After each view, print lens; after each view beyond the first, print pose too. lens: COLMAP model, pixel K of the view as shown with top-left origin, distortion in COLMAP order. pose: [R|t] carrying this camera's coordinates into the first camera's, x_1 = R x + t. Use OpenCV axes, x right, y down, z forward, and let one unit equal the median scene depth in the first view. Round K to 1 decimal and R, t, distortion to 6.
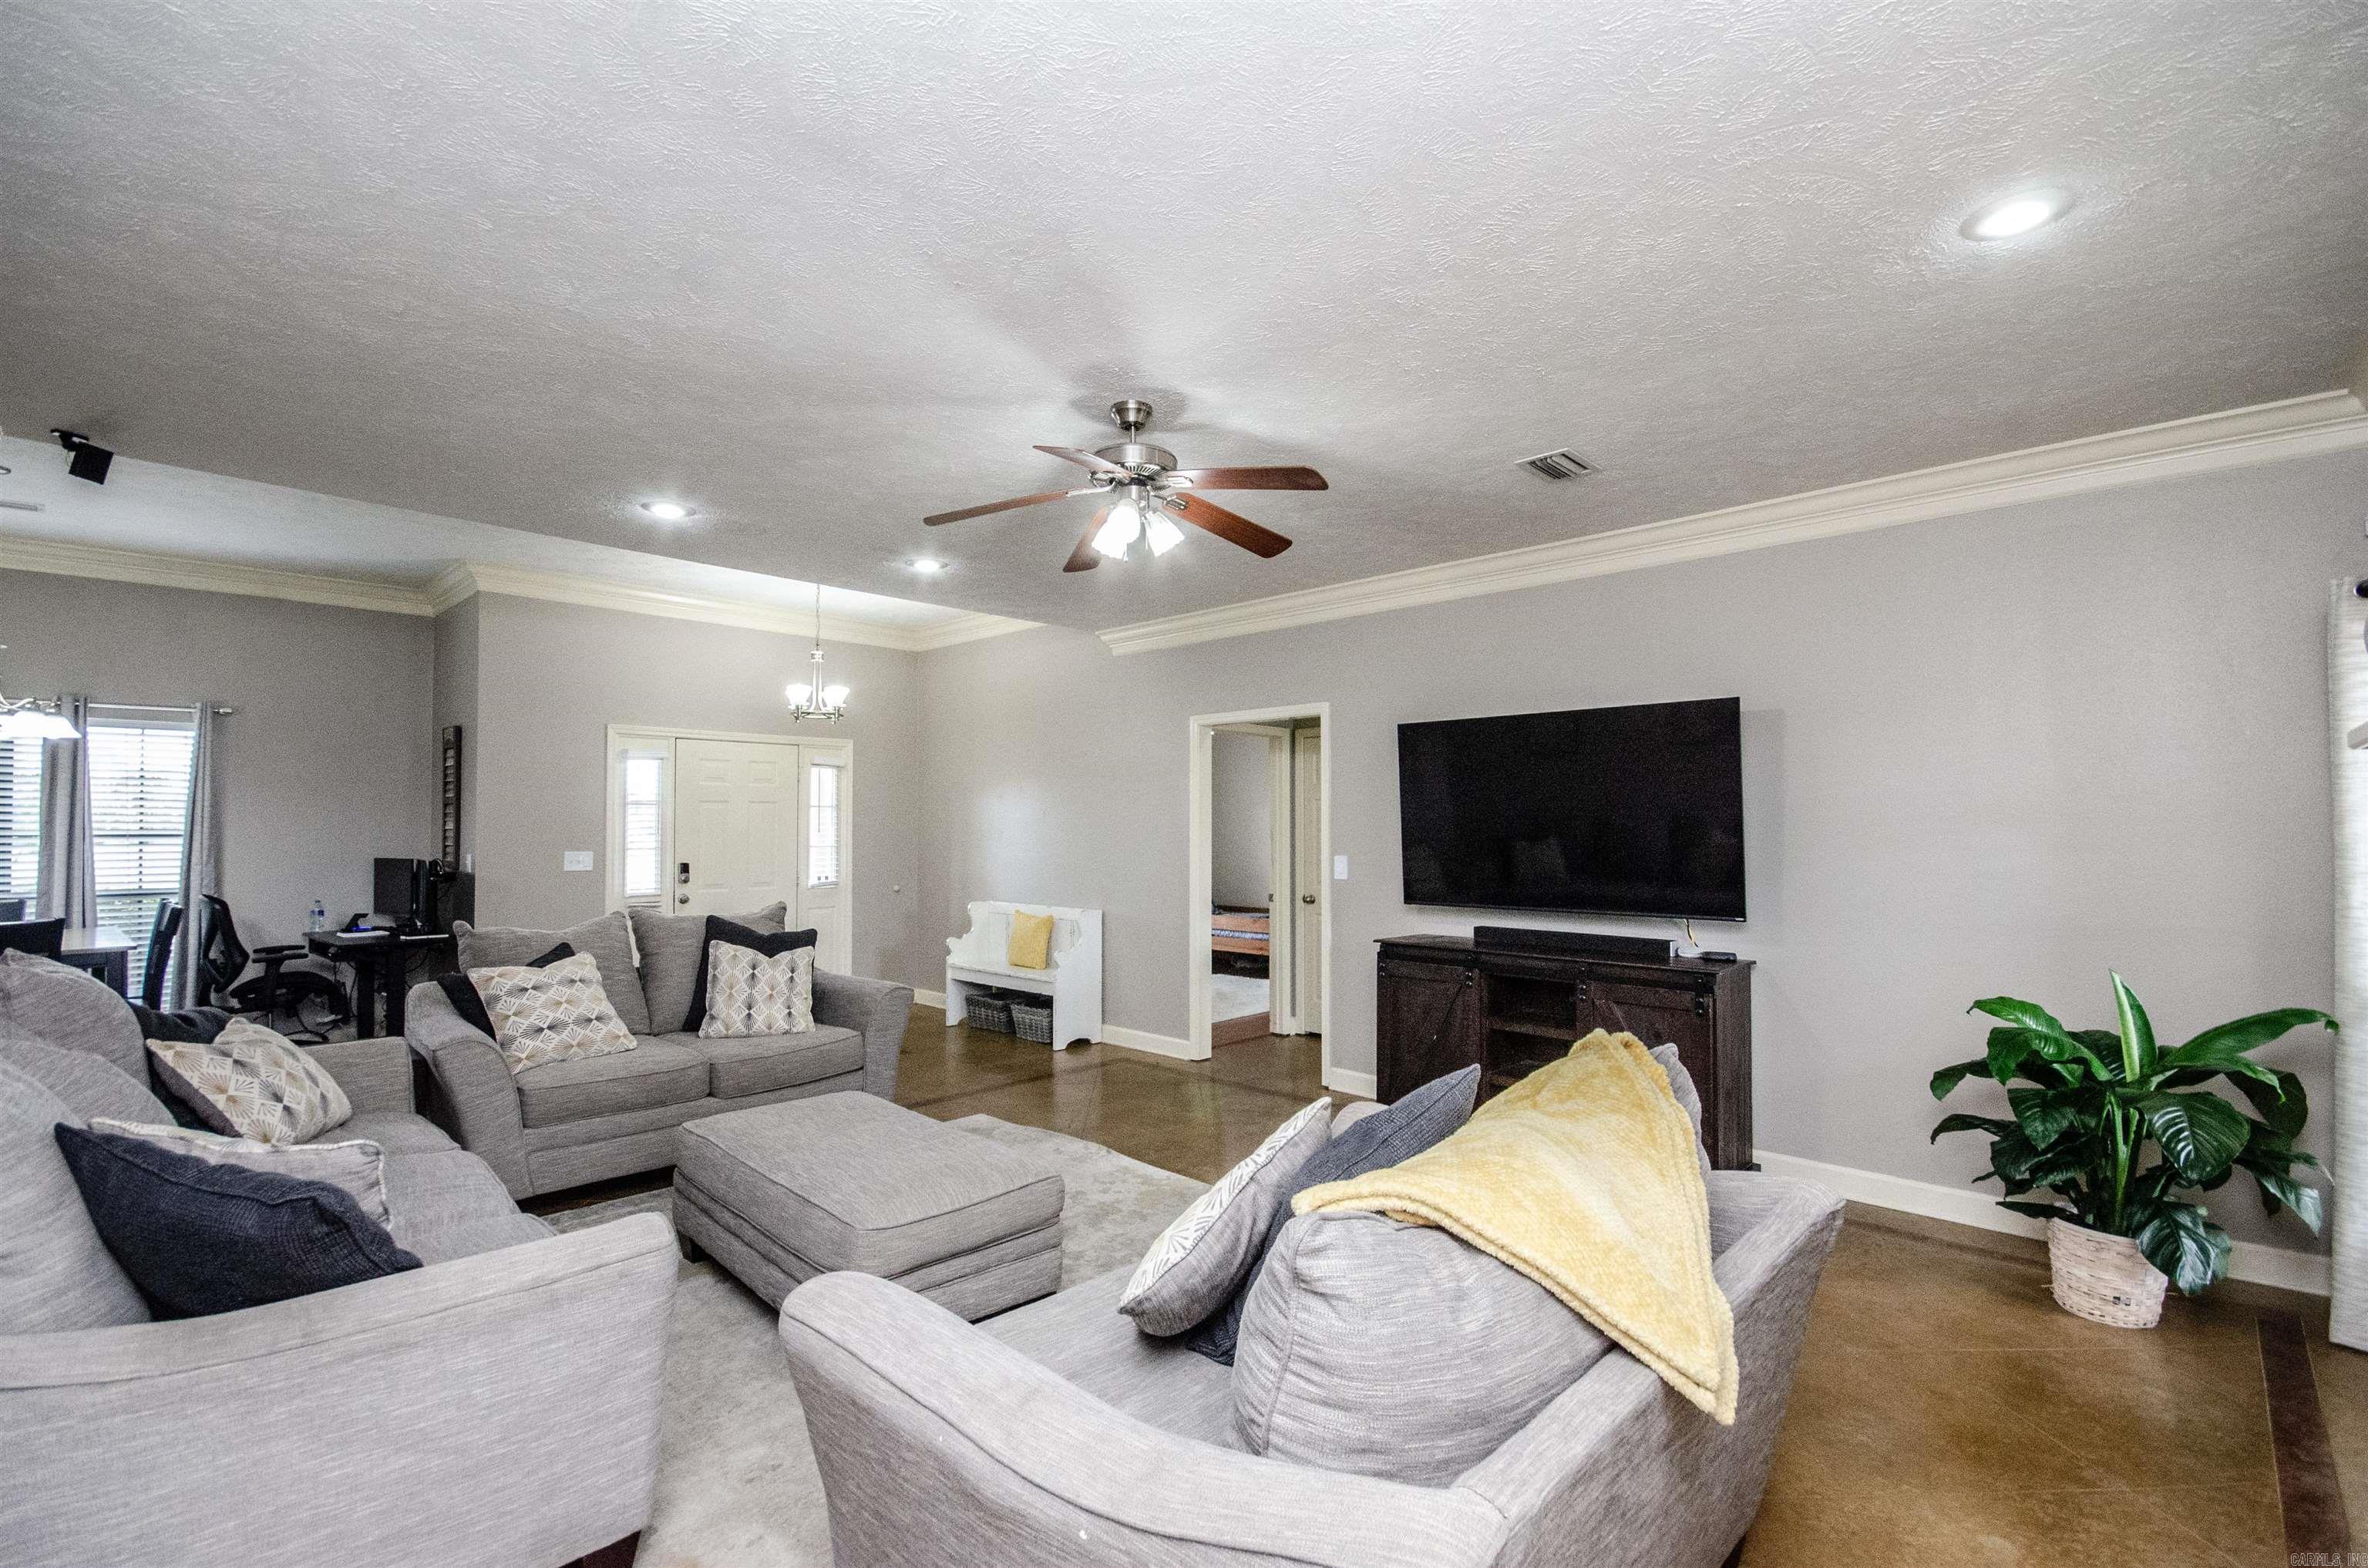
lens RADIAL K [[1045.1, 0, 1161.2], [0, 1045.1, 801.3], [0, 0, 1]] dist [-0.001646, -0.007347]
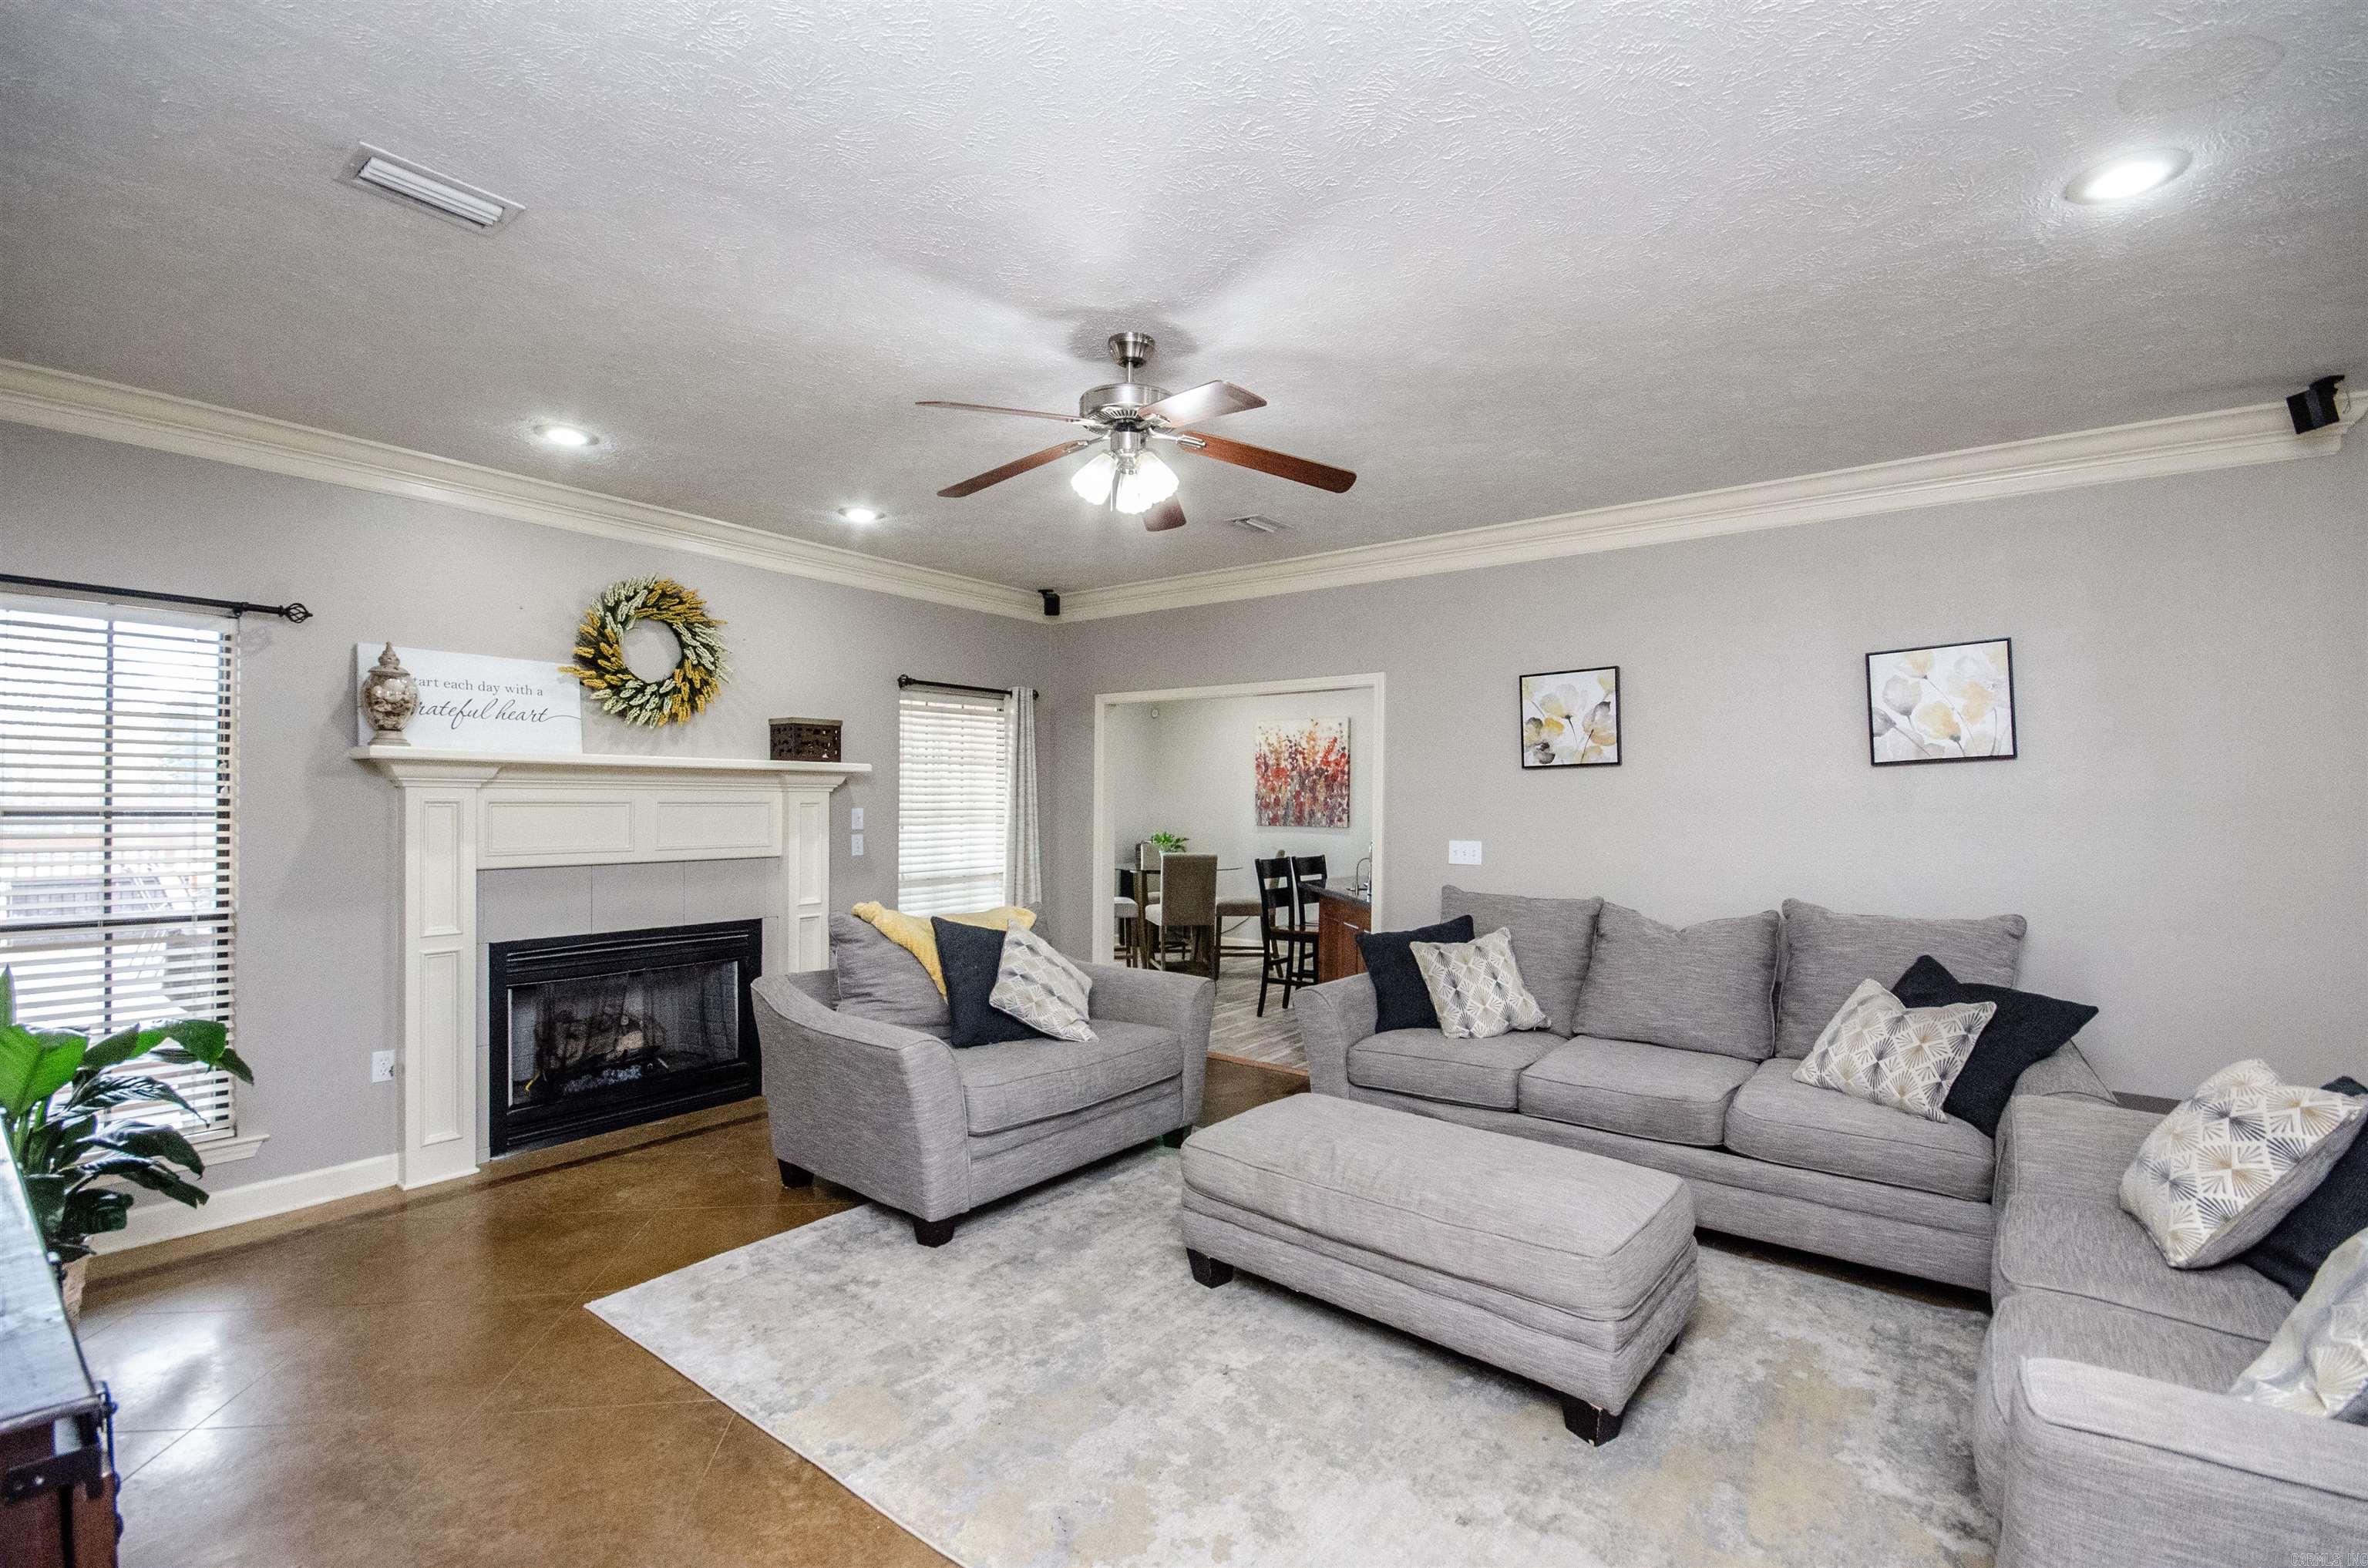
lens RADIAL K [[1034.3, 0, 1167.5], [0, 1034.3, 804.7], [0, 0, 1]] dist [-0.000563, -0.000762]
pose [[-0.993967, -0.008726, -0.109332, 0.020924], [-0.006333, 0.999733, -0.022217, 0.023460], [0.109497, -0.021391, -0.993757, 1.185434]]
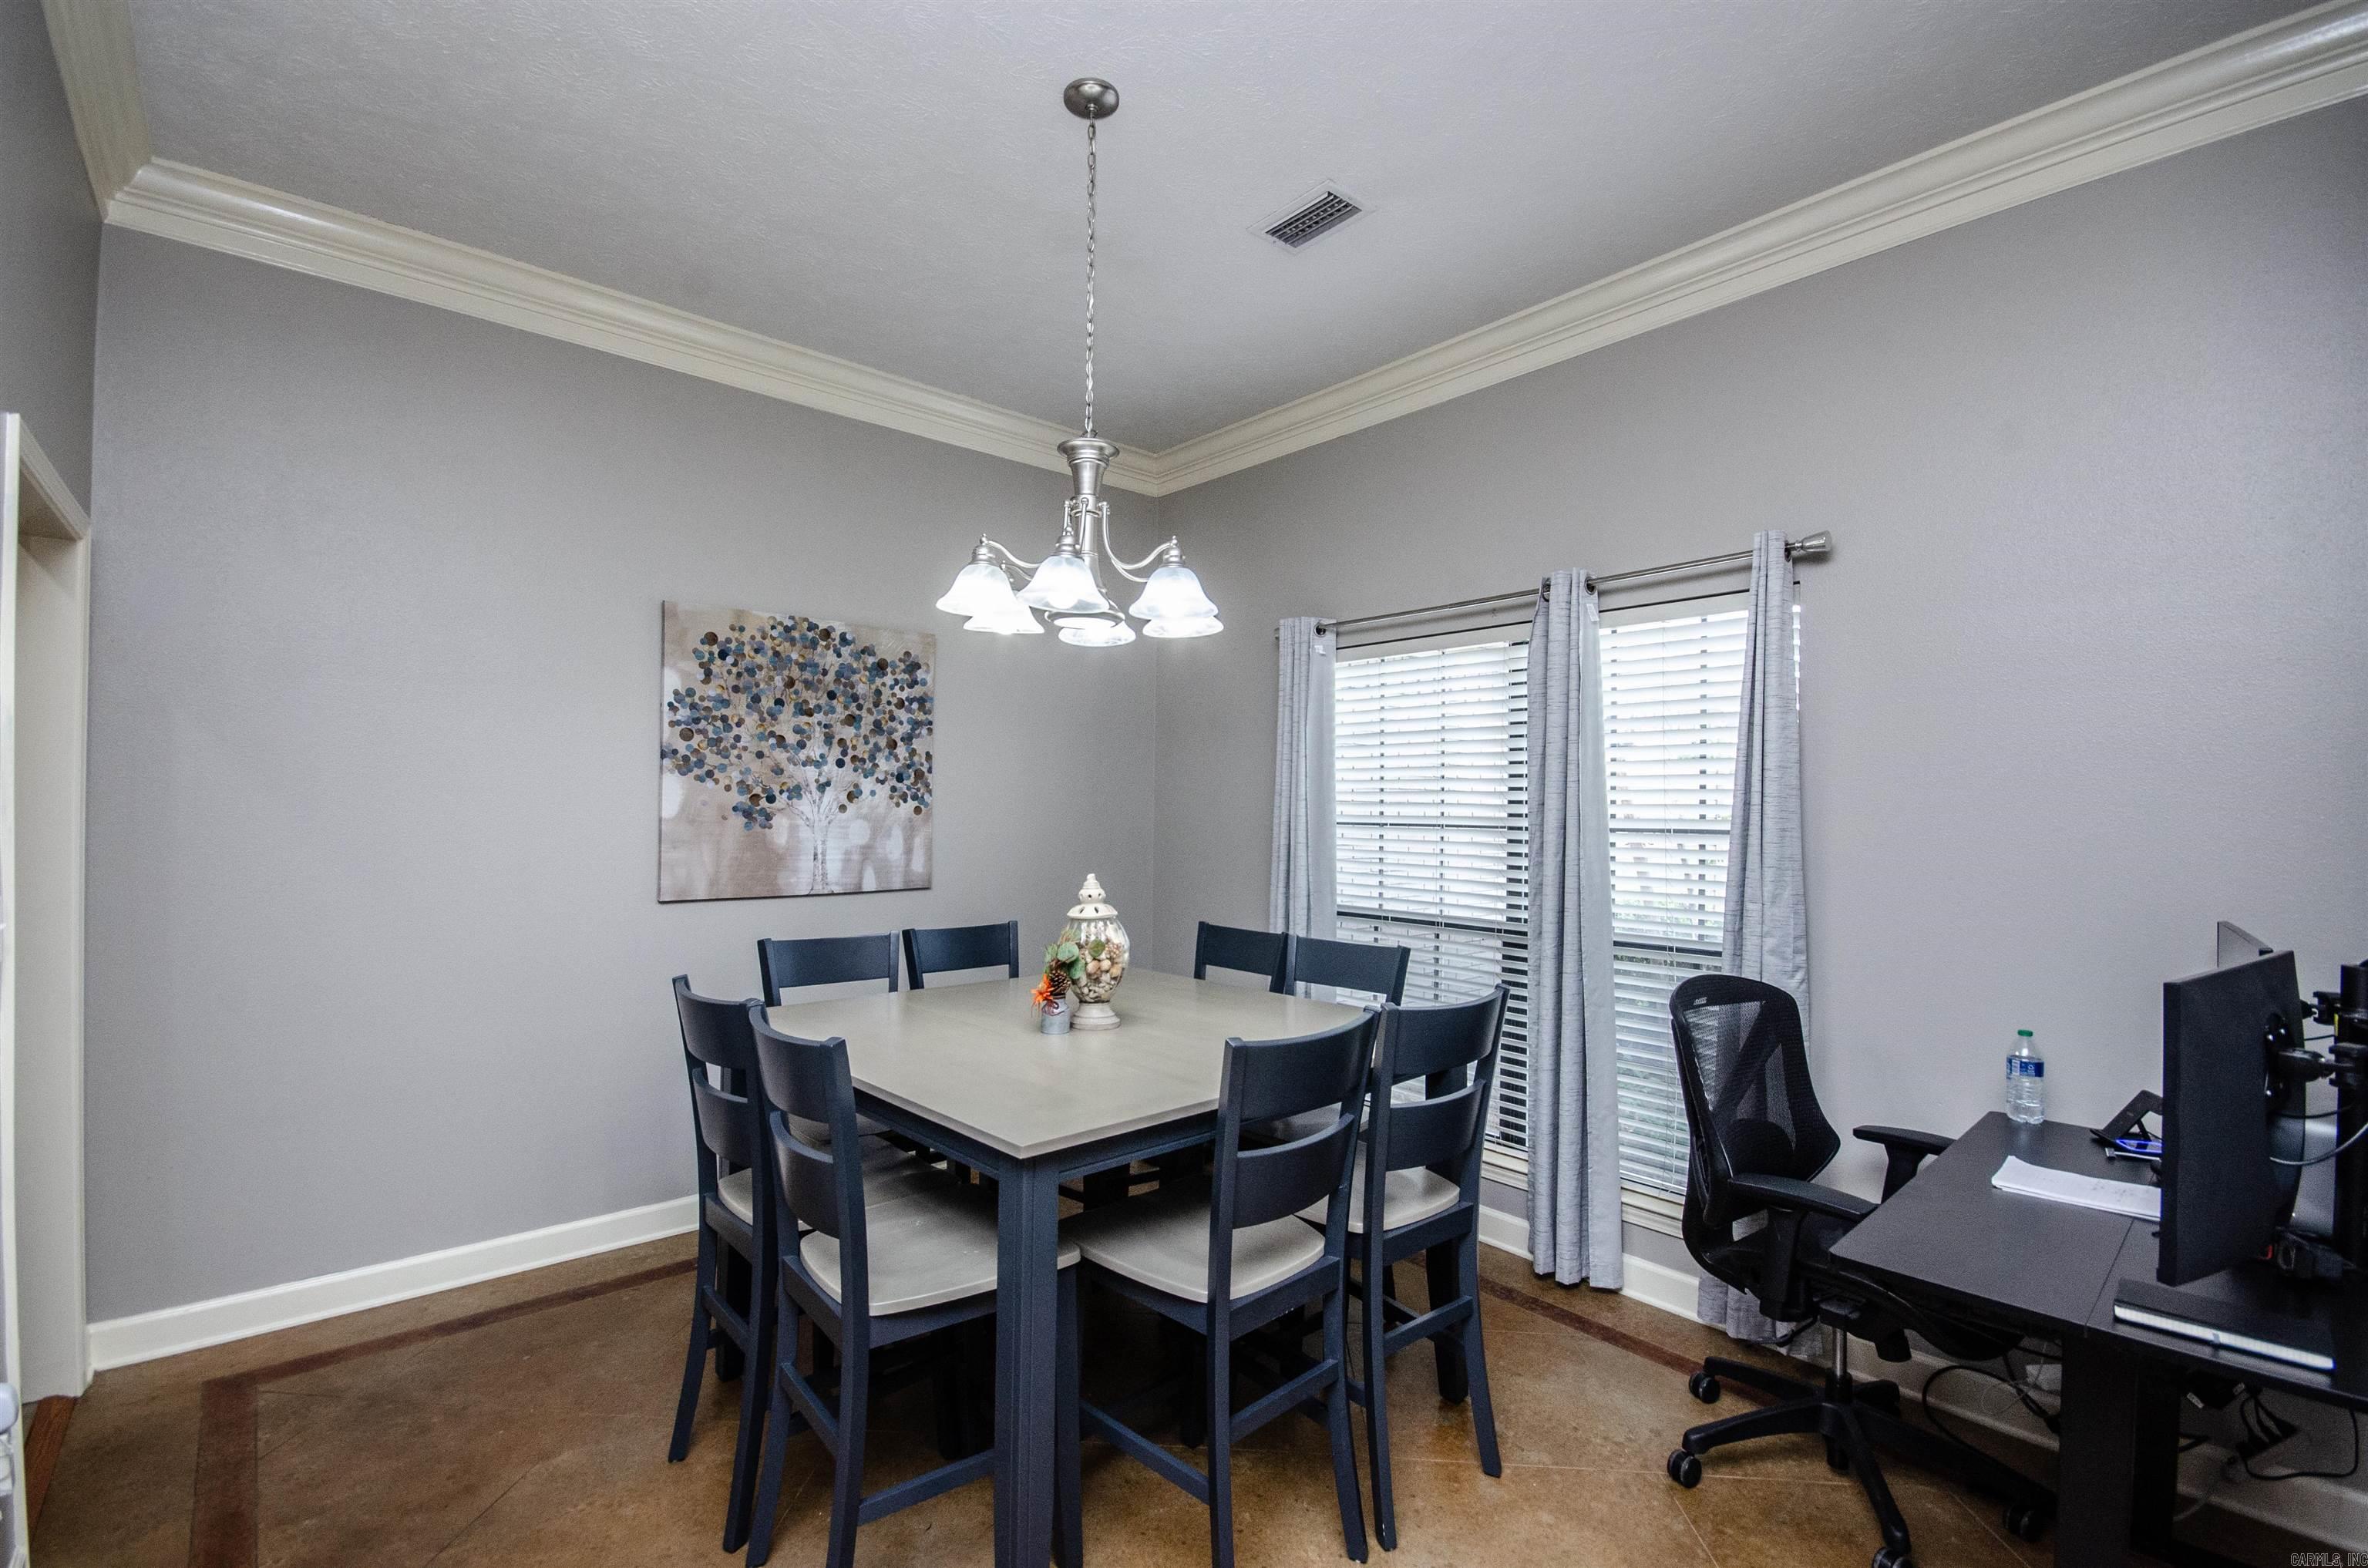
lens RADIAL K [[1029.6, 0, 1166.9], [0, 1029.6, 807.0], [0, 0, 1]] dist [0.003935, -0.009776]
pose [[-0.084624, -0.000444, -0.996413, -0.576868], [0.016910, 0.999855, -0.001881, 0.020809], [0.996269, -0.017009, -0.084604, 0.965640]]
